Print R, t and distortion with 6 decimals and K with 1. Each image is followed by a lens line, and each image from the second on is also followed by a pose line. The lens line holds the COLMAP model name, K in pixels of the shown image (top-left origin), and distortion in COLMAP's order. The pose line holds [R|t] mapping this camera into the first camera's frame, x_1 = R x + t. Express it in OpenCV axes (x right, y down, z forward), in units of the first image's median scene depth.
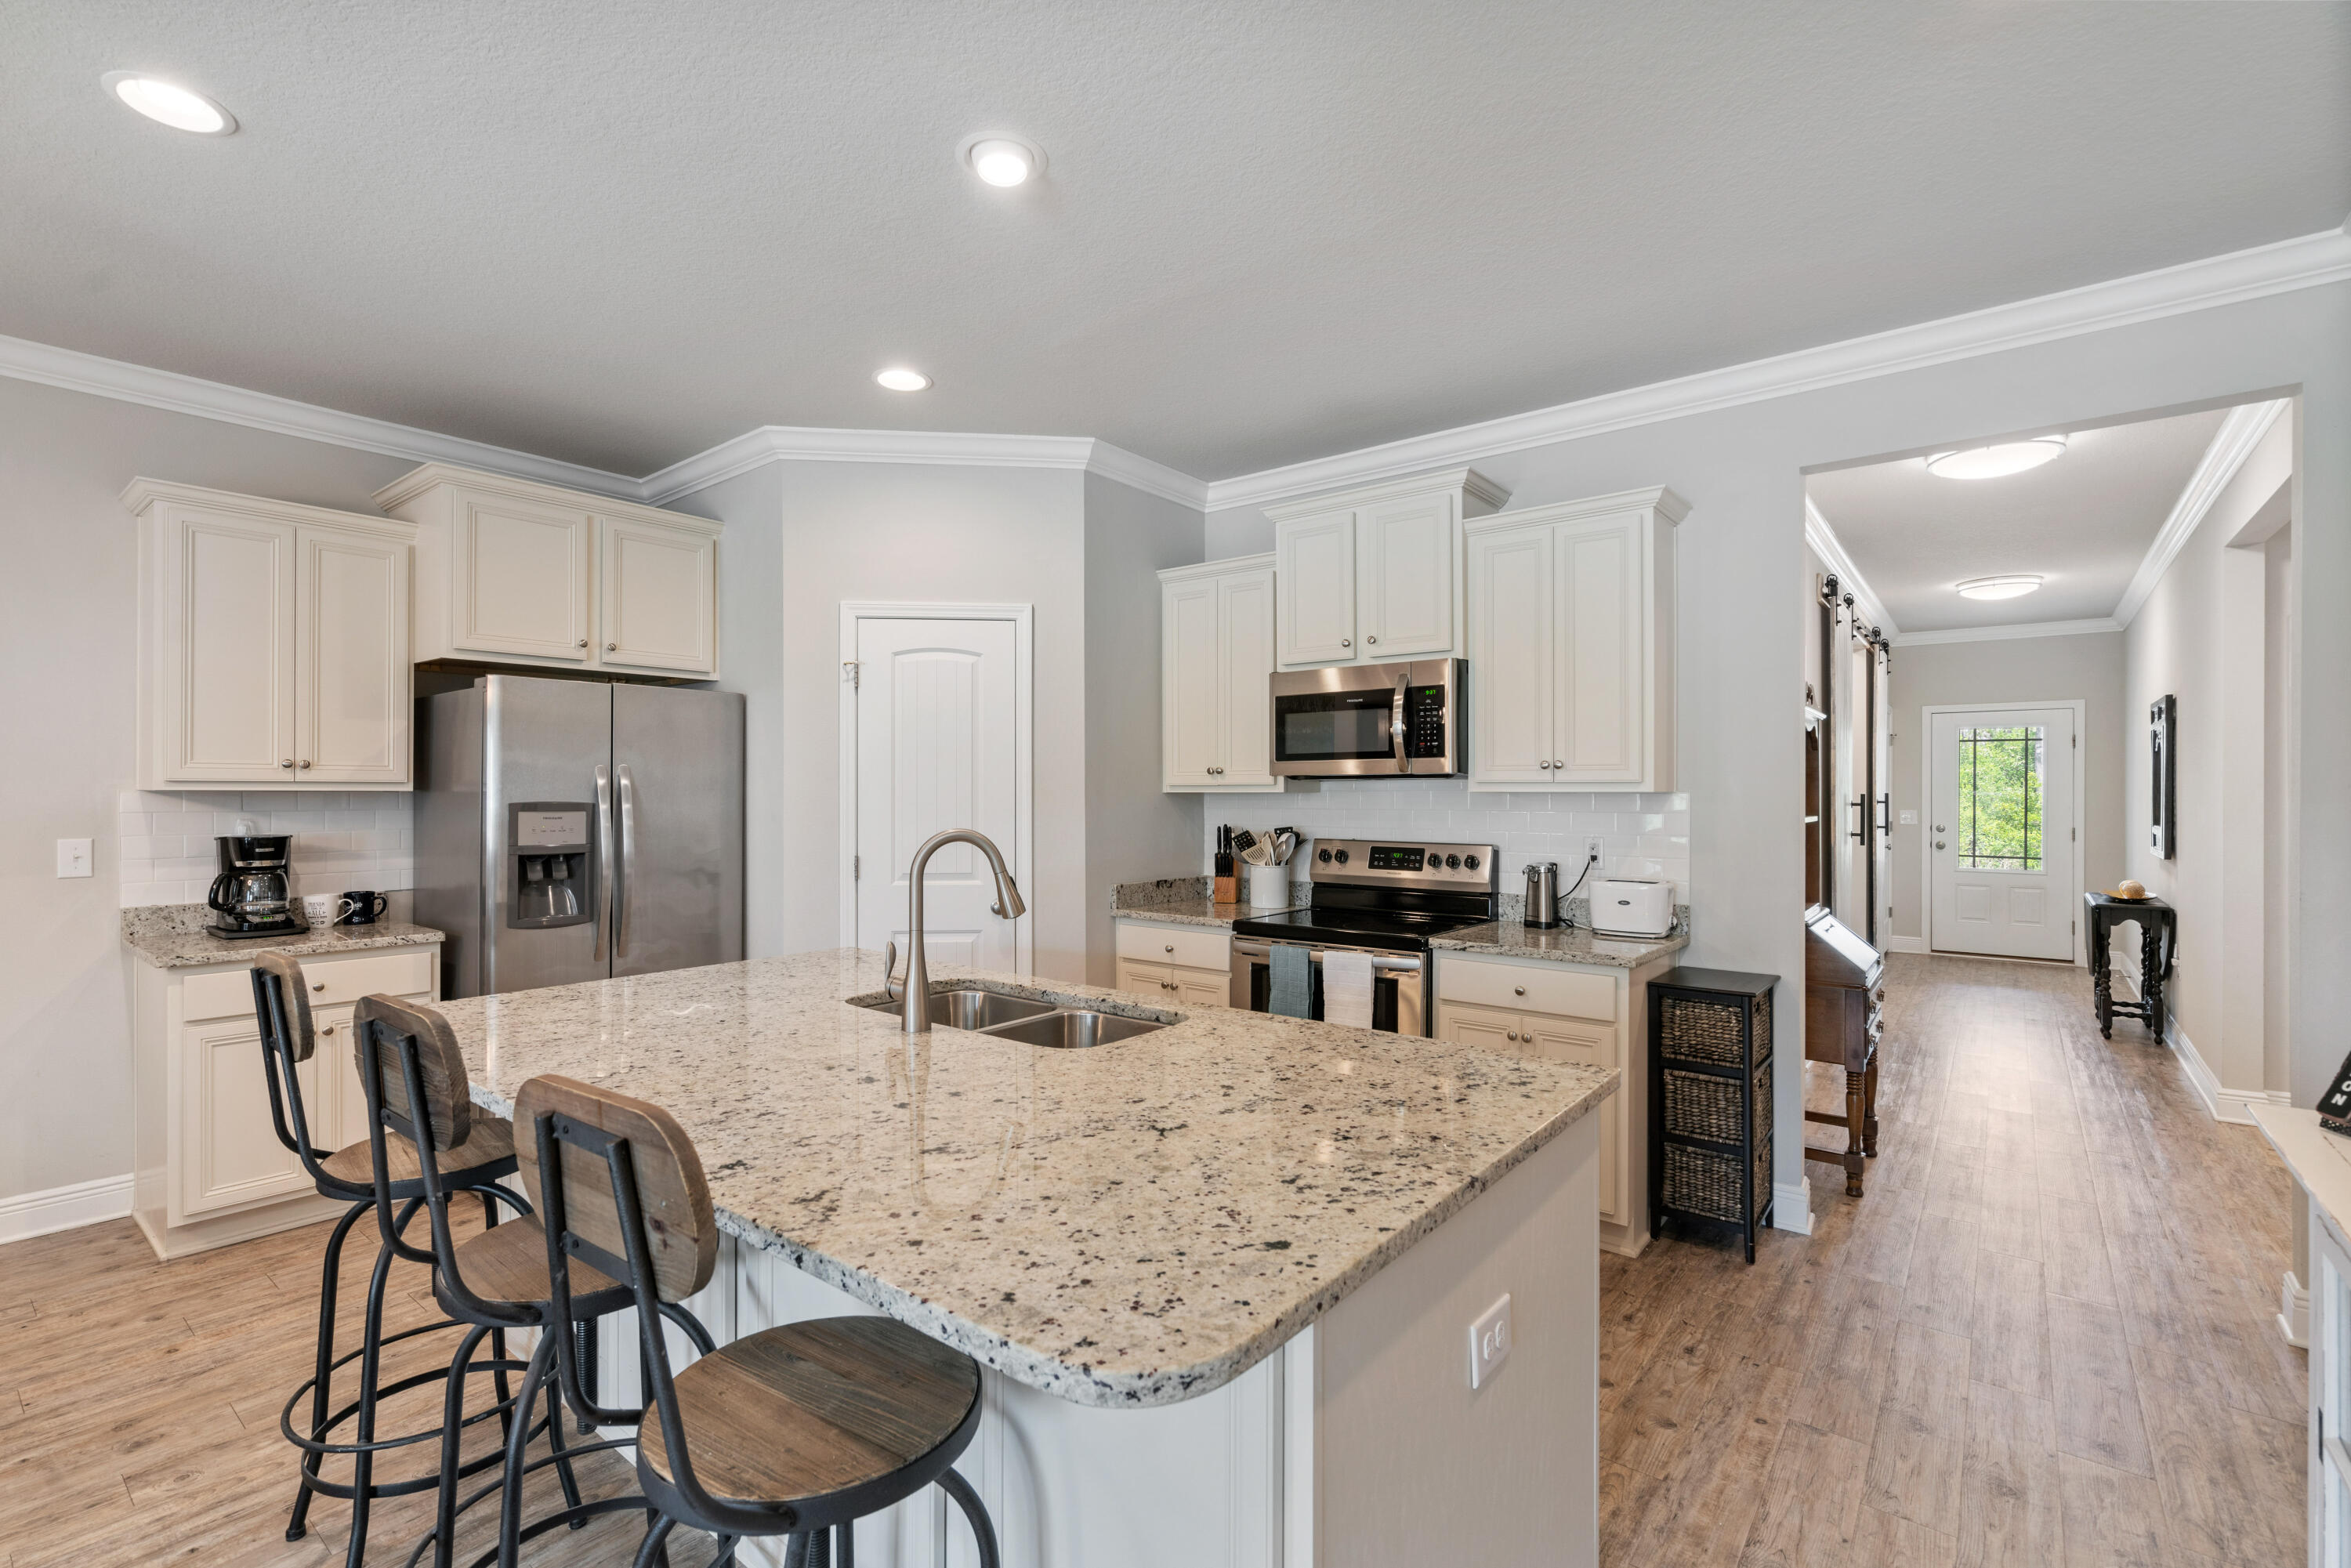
lens RADIAL K [[1054.5, 0, 1167.1], [0, 1054.5, 790.2], [0, 0, 1]] dist [-0.014545, 0.005729]
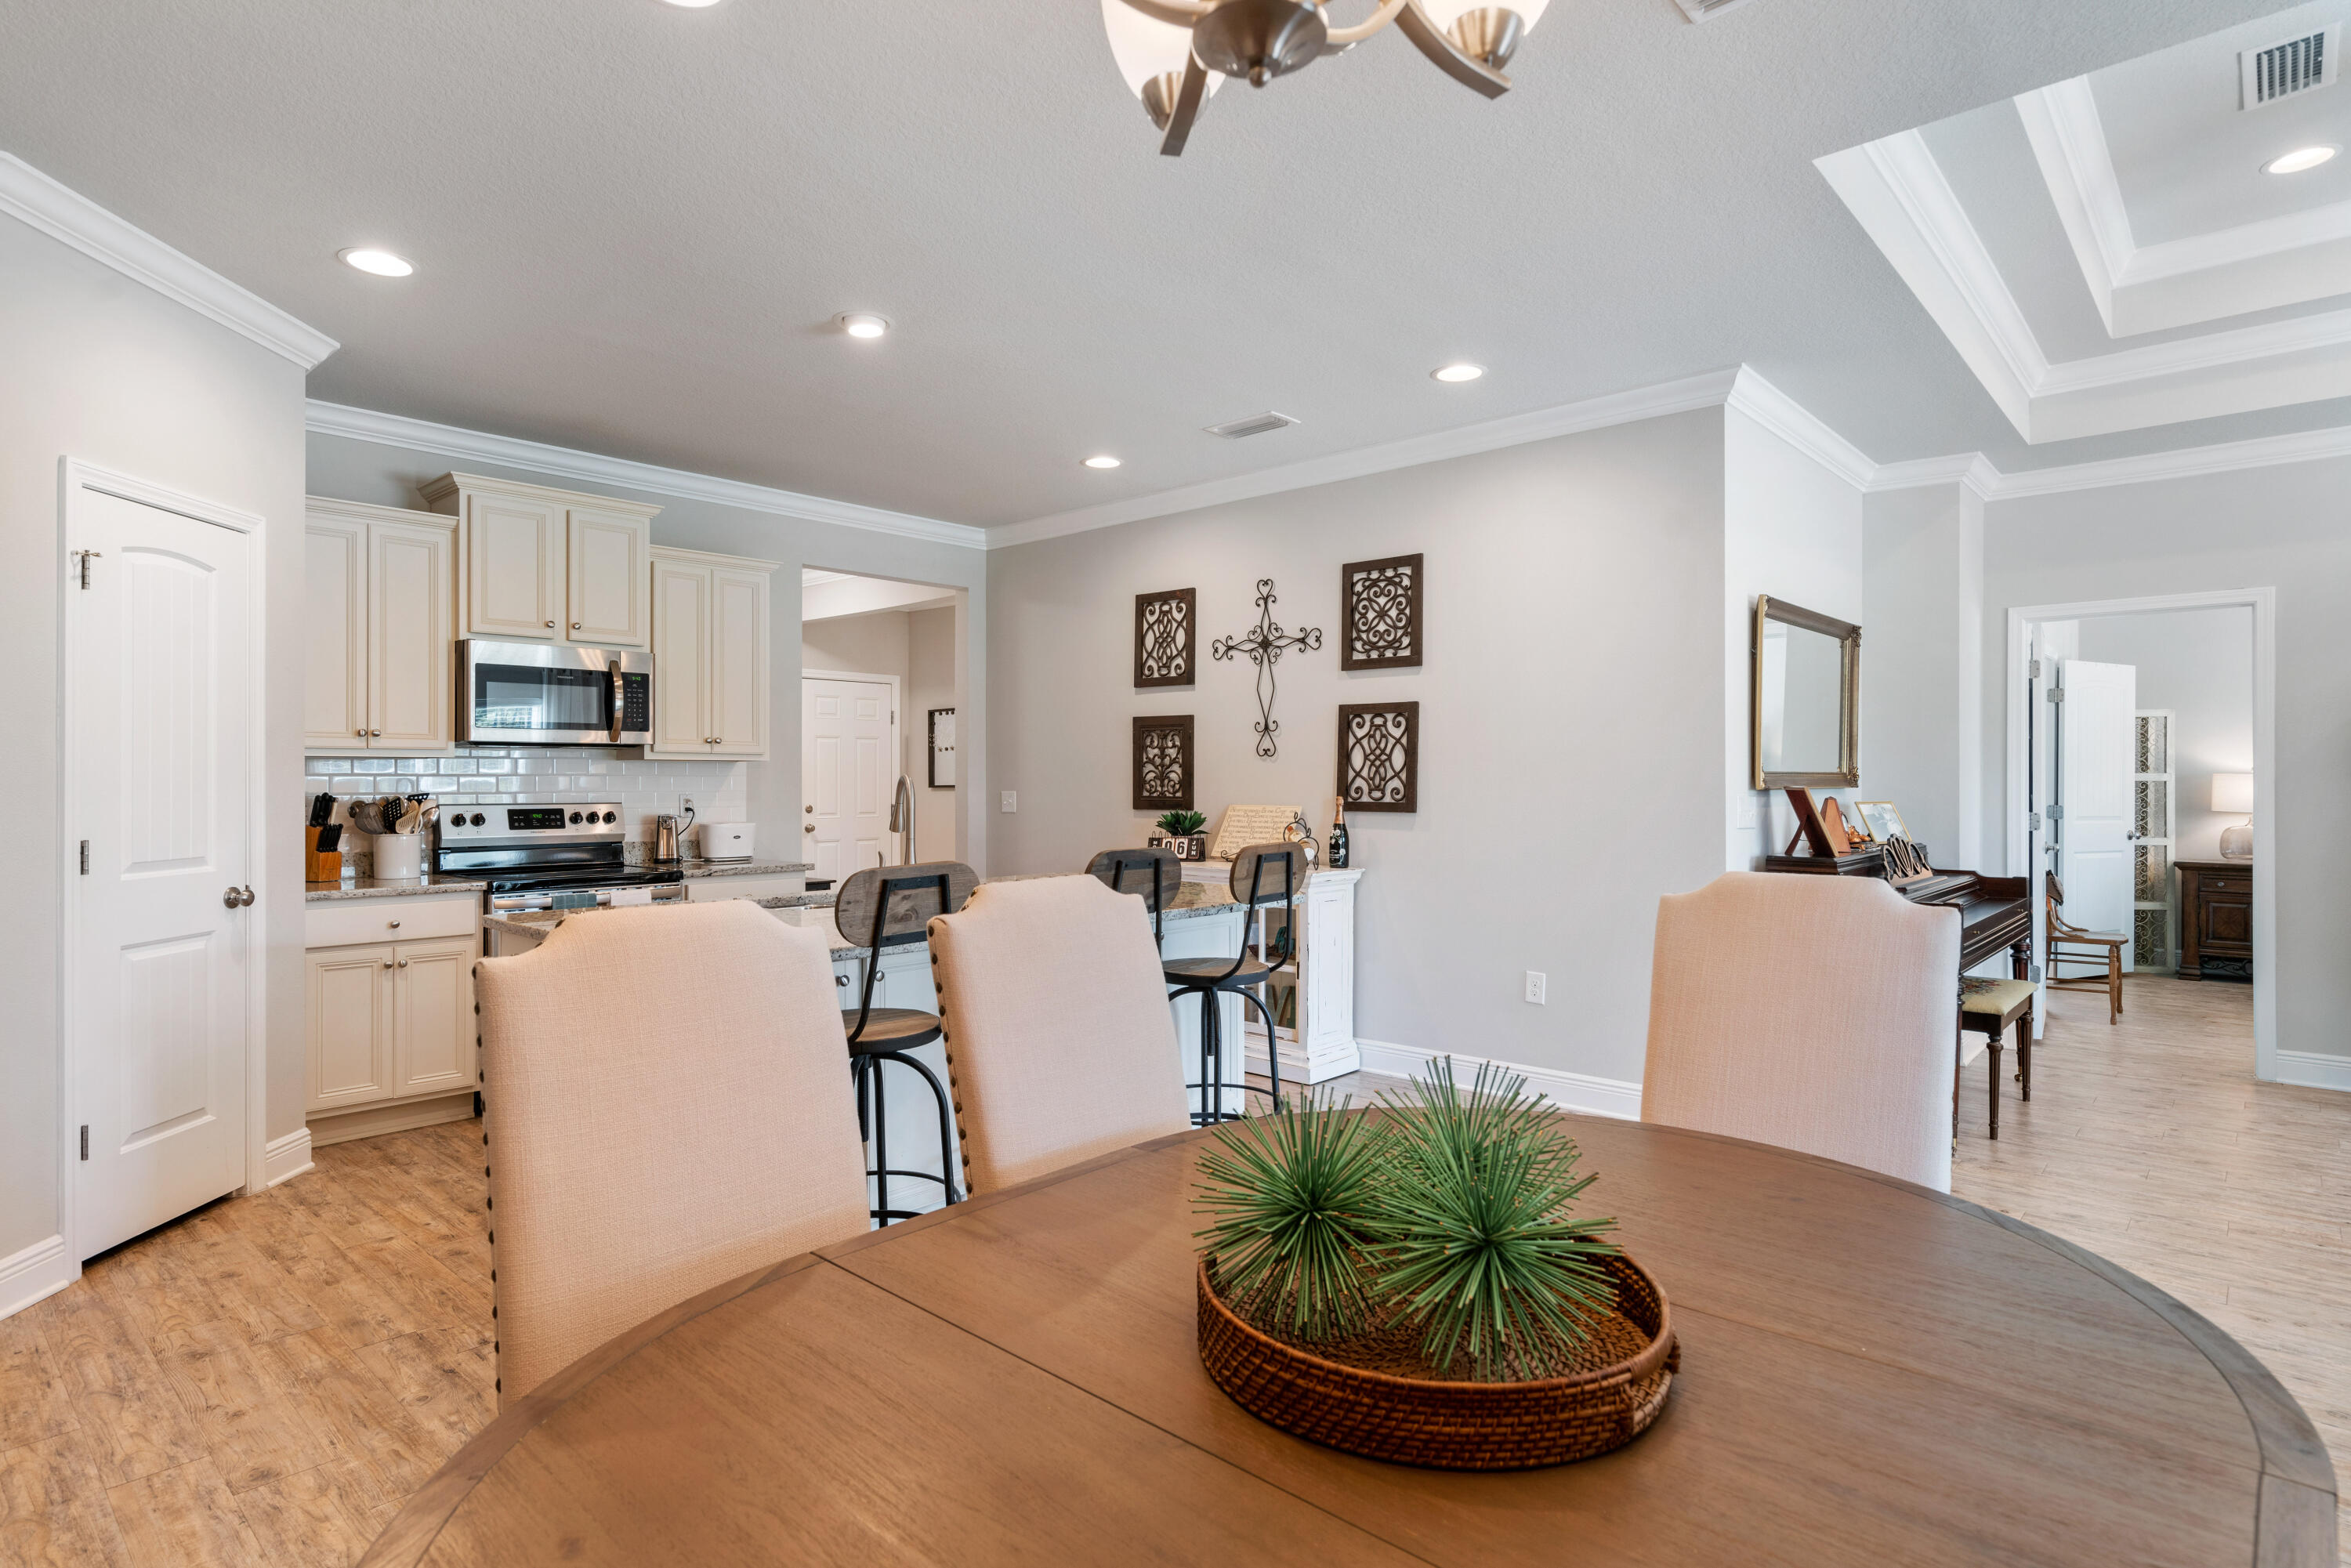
lens RADIAL K [[1194.3, 0, 1153.6], [0, 1194.3, 763.1], [0, 0, 1]] dist [0.033916, -0.011849]
pose [[0.074514, 0.012031, 0.997147, -1.016729], [-0.001694, 0.999927, -0.011938, 0.020767], [-0.997219, -0.000799, 0.074529, 0.260835]]
